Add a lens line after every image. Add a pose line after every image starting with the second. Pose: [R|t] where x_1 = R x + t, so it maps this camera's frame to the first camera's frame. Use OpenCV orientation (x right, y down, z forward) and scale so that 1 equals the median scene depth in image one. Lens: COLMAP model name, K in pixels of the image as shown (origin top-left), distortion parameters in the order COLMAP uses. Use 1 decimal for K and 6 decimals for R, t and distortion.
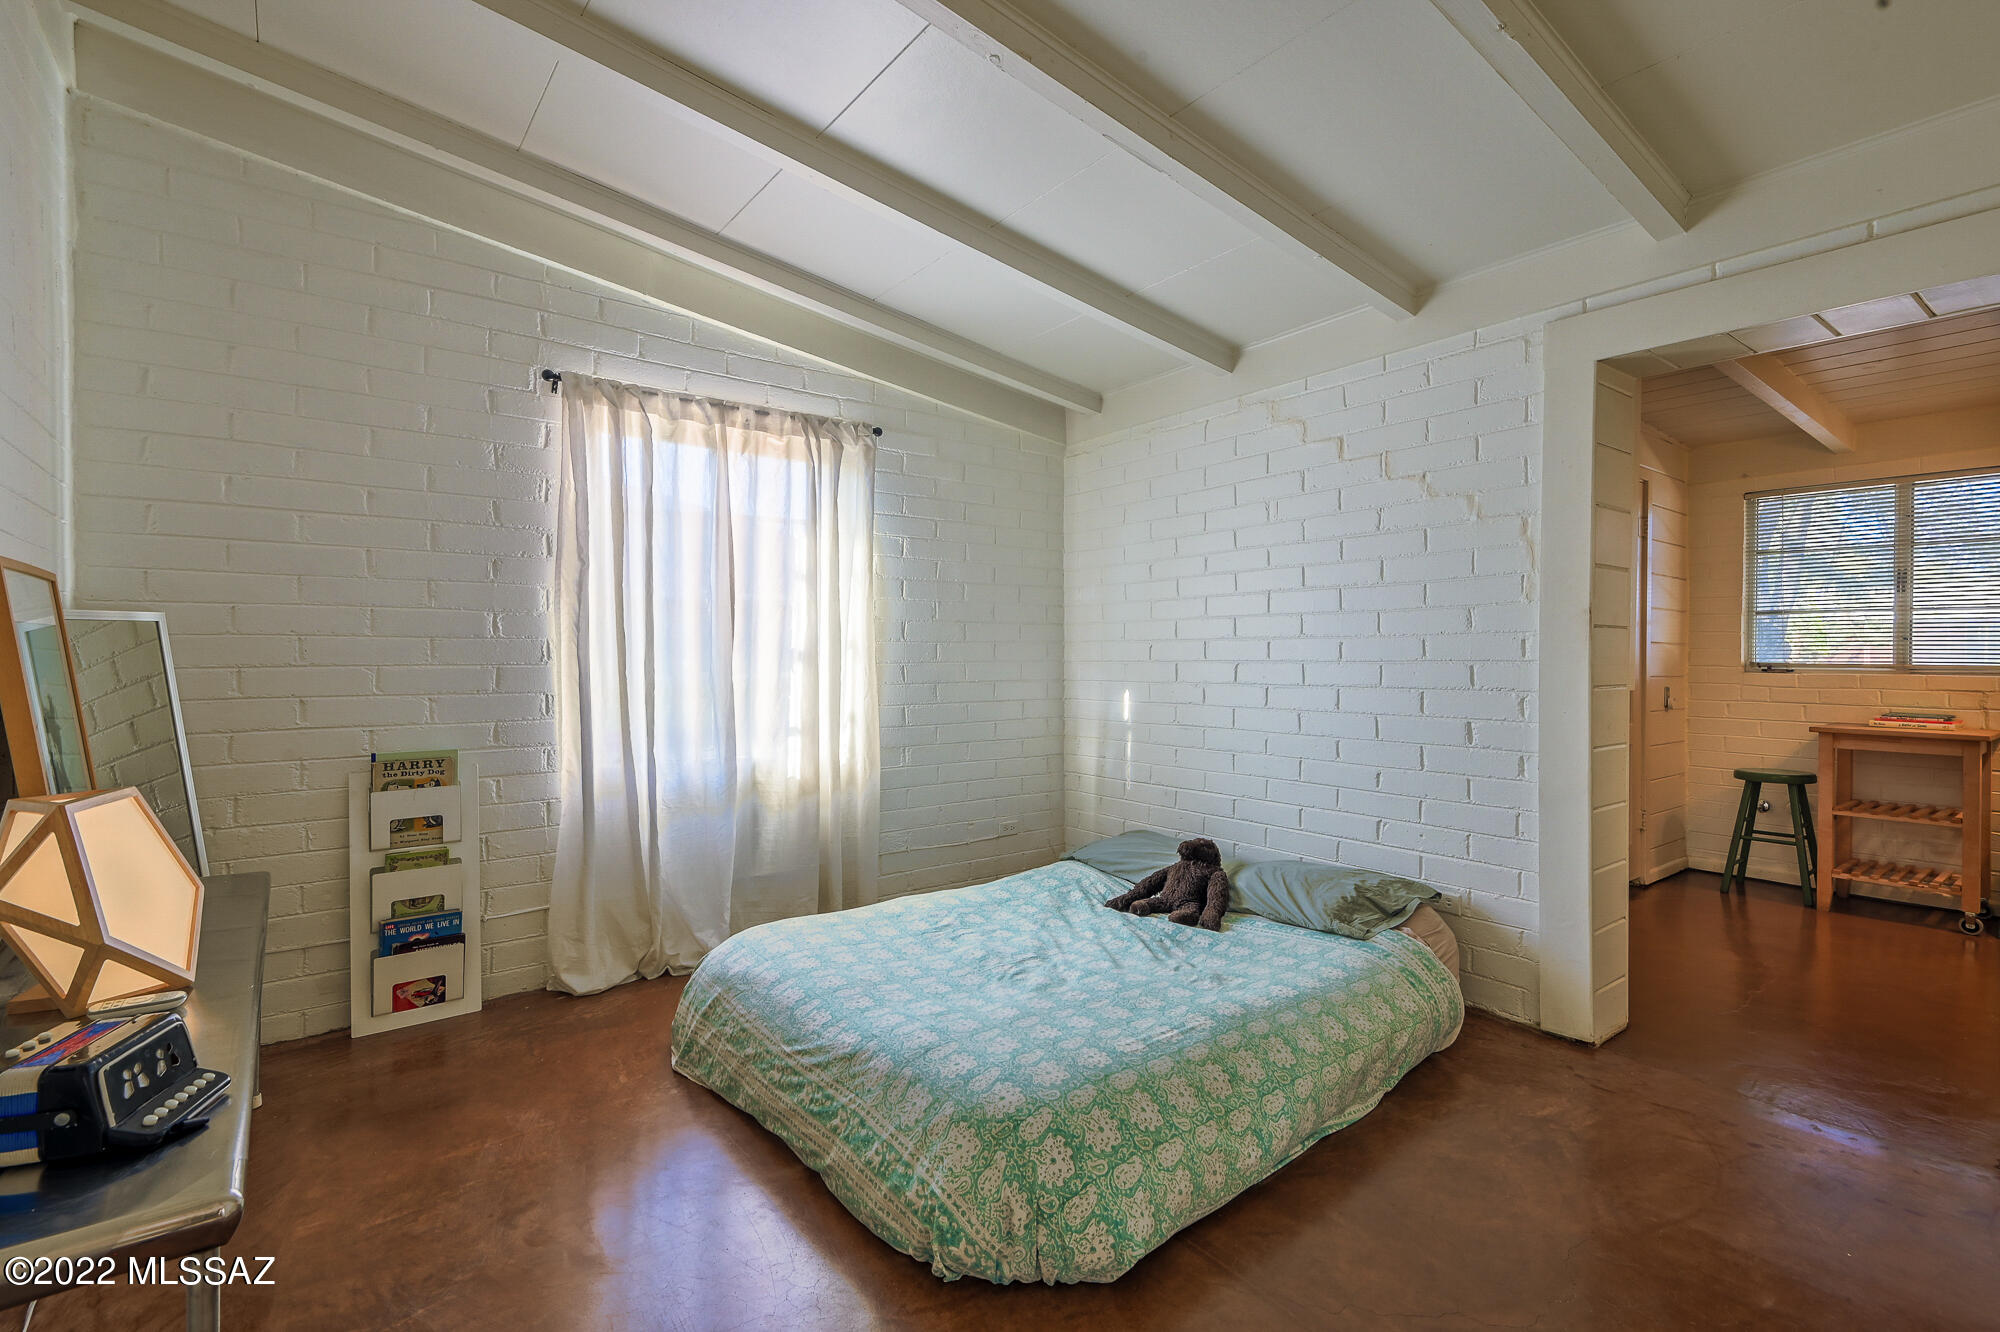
lens RADIAL K [[941.4, 0, 1000.0], [0, 941.4, 666.0], [0, 0, 1]] dist [0.002537, -0.000386]
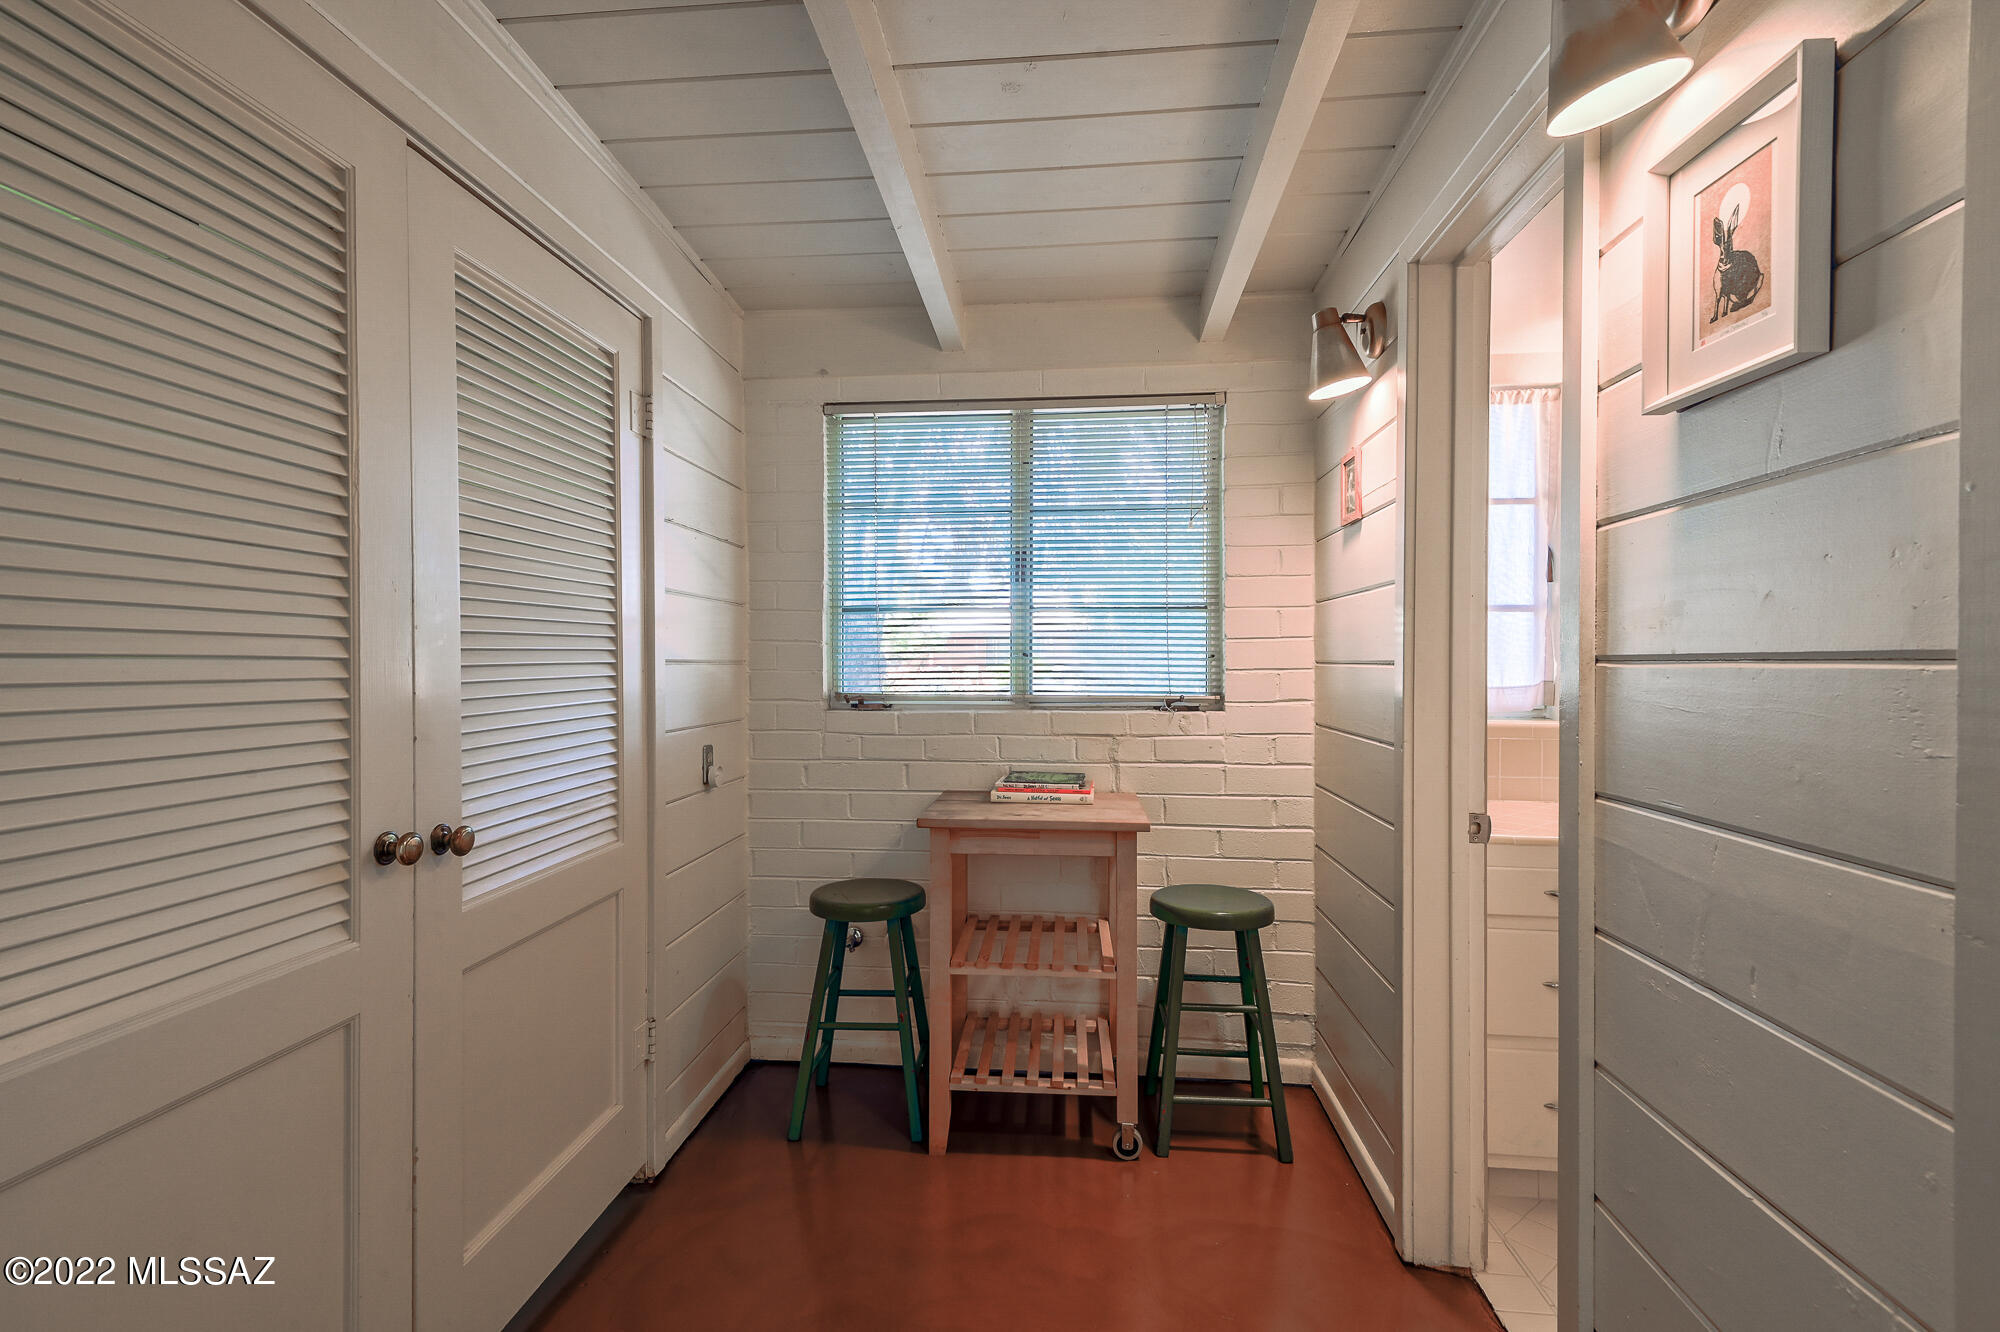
lens RADIAL K [[939.8, 0, 1006.3], [0, 939.8, 661.0], [0, 0, 1]] dist [0.021194, -0.024073]
pose [[0.679249, -0.001677, 0.733906, 0.459443], [0.011798, 0.999893, -0.008634, -0.018736], [-0.733813, 0.014524, 0.679196, 0.548724]]
